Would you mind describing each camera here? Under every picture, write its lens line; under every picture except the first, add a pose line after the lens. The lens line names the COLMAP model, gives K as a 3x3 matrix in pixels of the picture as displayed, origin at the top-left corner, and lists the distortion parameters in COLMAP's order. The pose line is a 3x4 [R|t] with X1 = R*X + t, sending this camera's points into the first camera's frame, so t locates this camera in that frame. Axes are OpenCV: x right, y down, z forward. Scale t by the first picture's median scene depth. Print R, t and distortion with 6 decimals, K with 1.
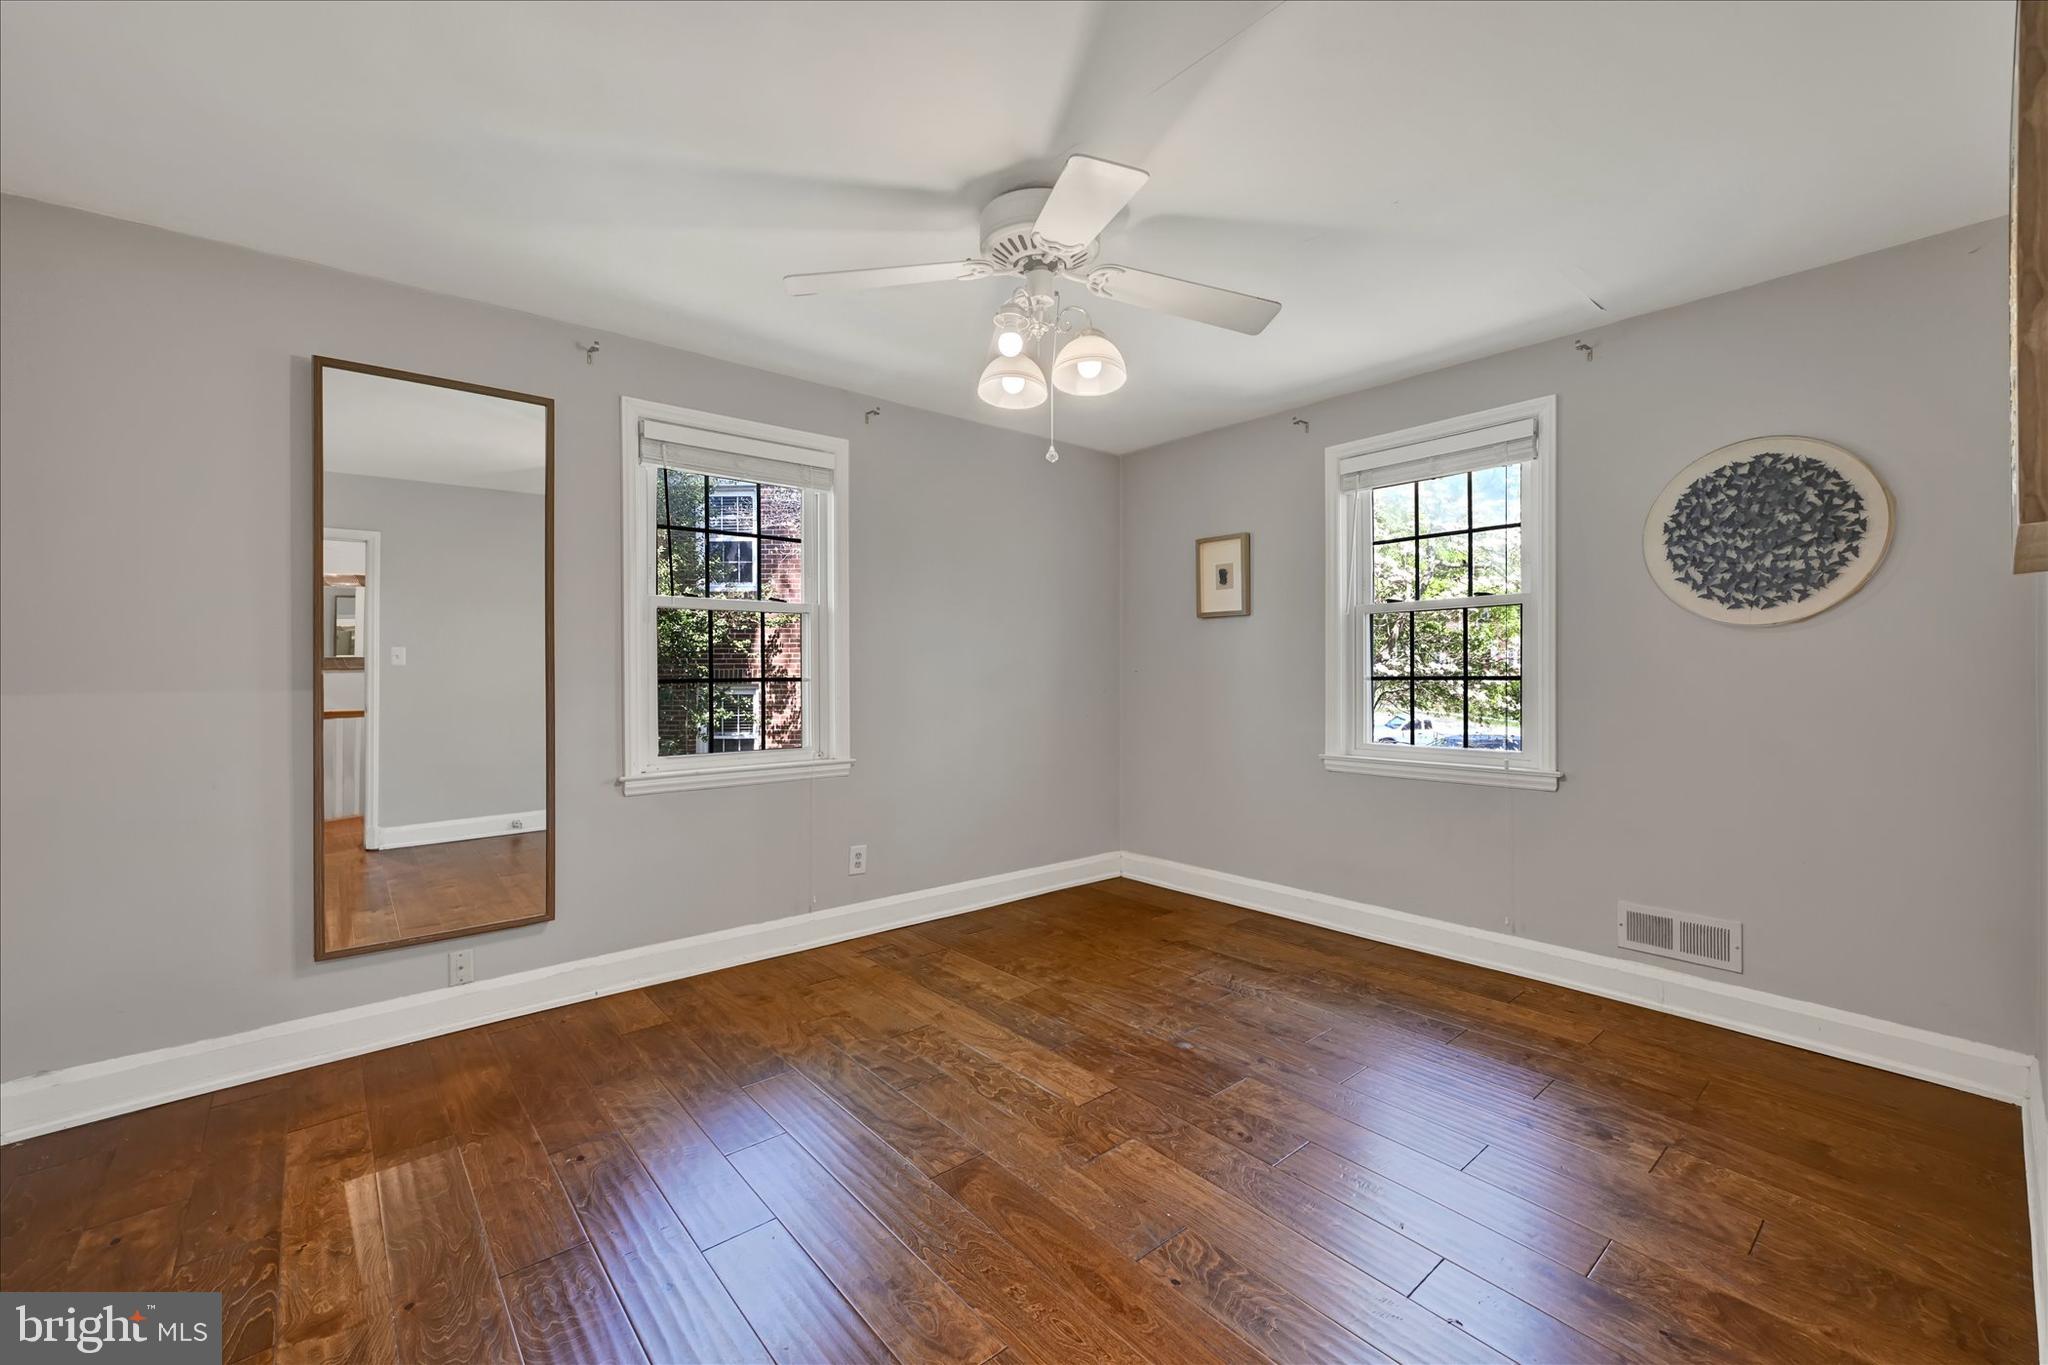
lens RADIAL K [[837.5, 0, 1024.0], [0, 837.5, 682.5], [0, 0, 1]] dist [-0.002465, -0.000105]
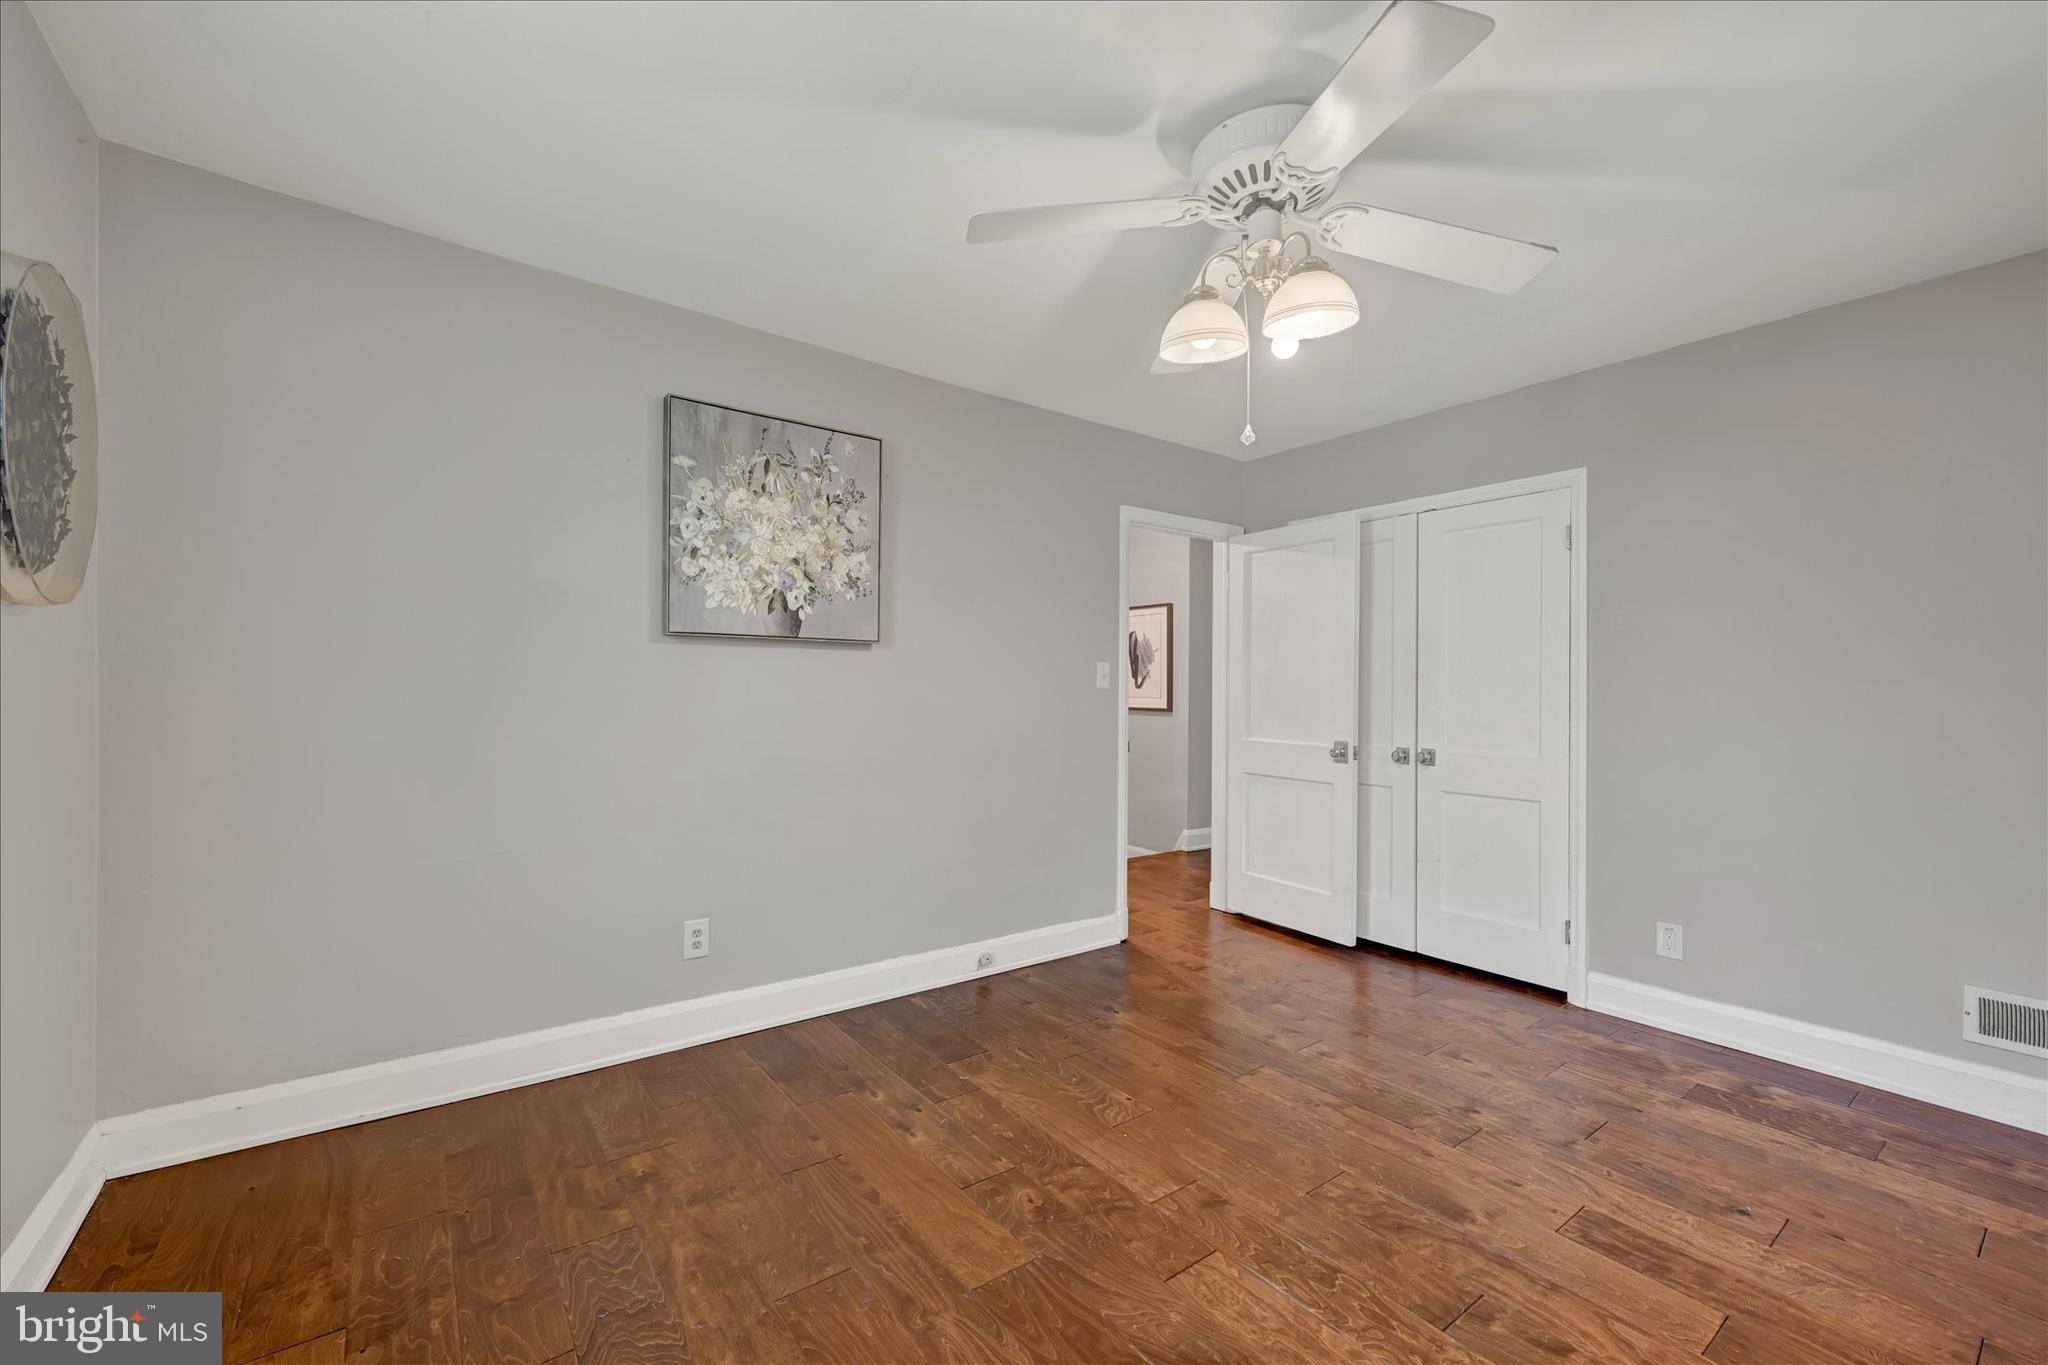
lens RADIAL K [[837.5, 0, 1024.0], [0, 837.5, 682.5], [0, 0, 1]] dist [-0.002465, -0.000105]
pose [[-0.997926, -0.008560, 0.063802, 0.206596], [-0.006918, 0.999640, 0.025914, -0.041353], [-0.064001, 0.025419, -0.997626, 1.838026]]
